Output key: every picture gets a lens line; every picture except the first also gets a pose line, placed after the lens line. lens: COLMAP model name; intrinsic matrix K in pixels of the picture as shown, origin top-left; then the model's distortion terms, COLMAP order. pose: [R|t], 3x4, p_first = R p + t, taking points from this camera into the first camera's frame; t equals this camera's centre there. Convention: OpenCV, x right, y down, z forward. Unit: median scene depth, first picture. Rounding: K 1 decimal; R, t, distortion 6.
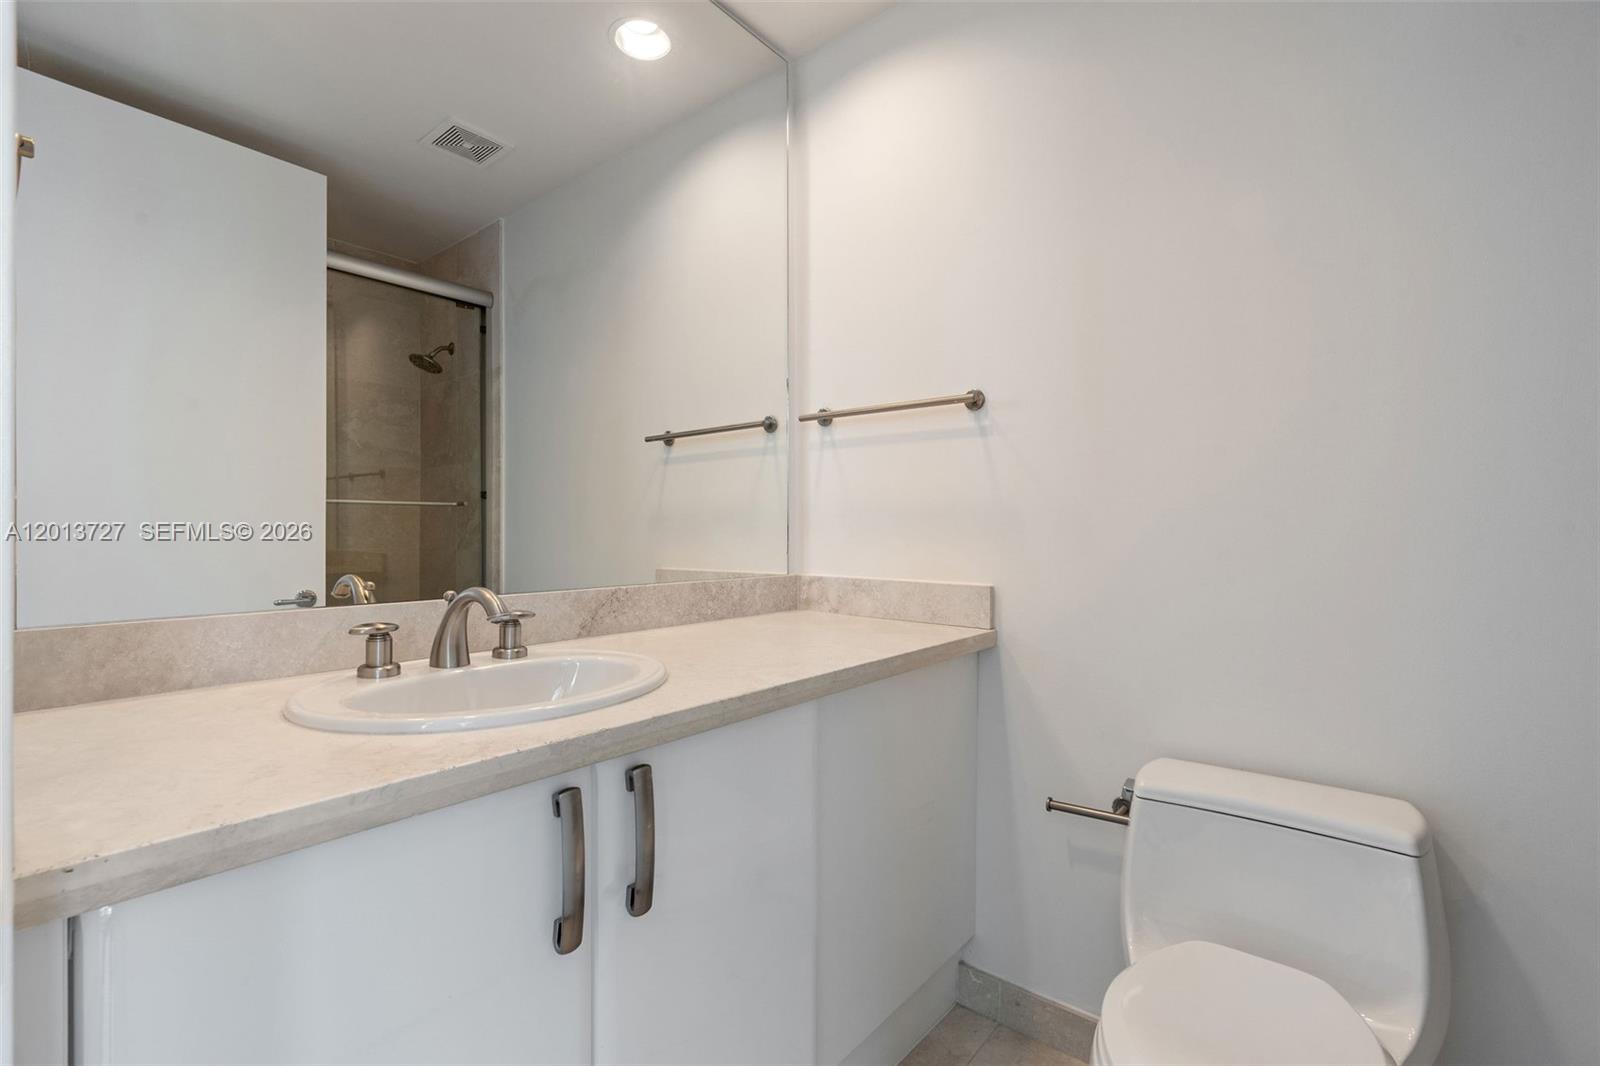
lens RADIAL K [[730.1, 0, 806.2], [0, 730.1, 529.4], [0, 0, 1]] dist [-0.005915, 0.002715]
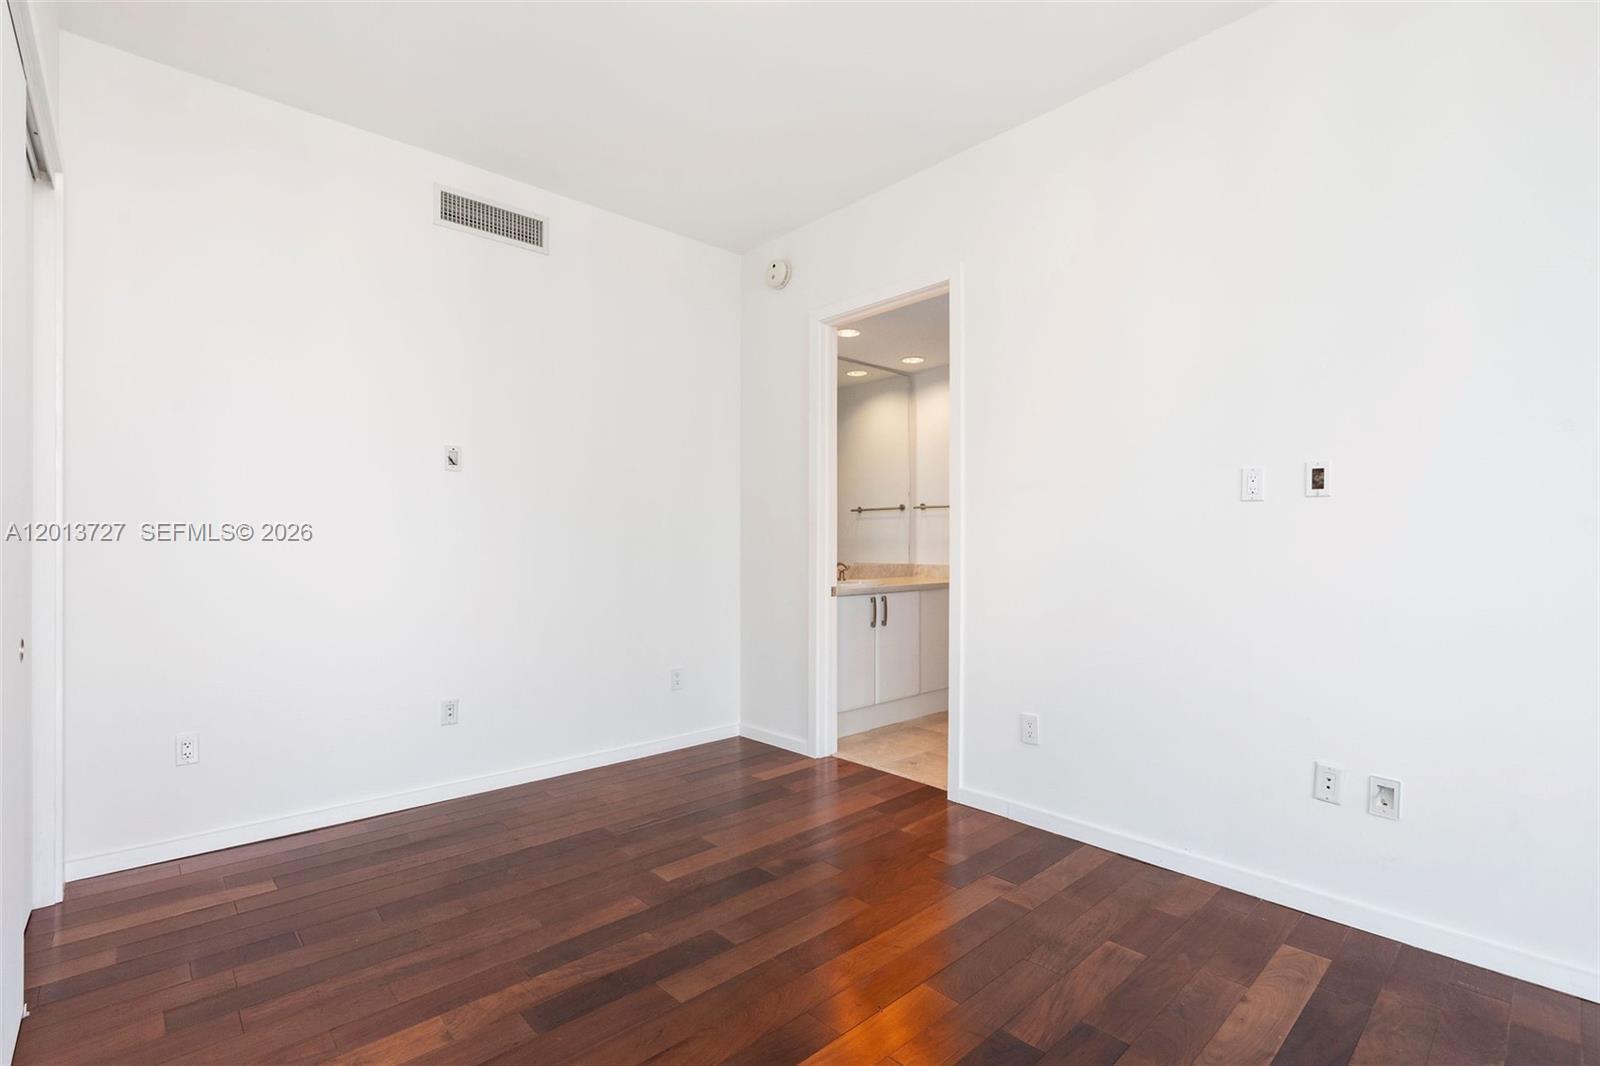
lens RADIAL K [[730.1, 0, 797.2], [0, 730.1, 532.9], [0, 0, 1]] dist [-0.005915, 0.002715]
pose [[0.989418, 0.003061, -0.145062, -0.044930], [-0.004371, 0.999952, -0.008712, -0.027930], [0.145029, 0.009254, 0.989384, -1.829288]]
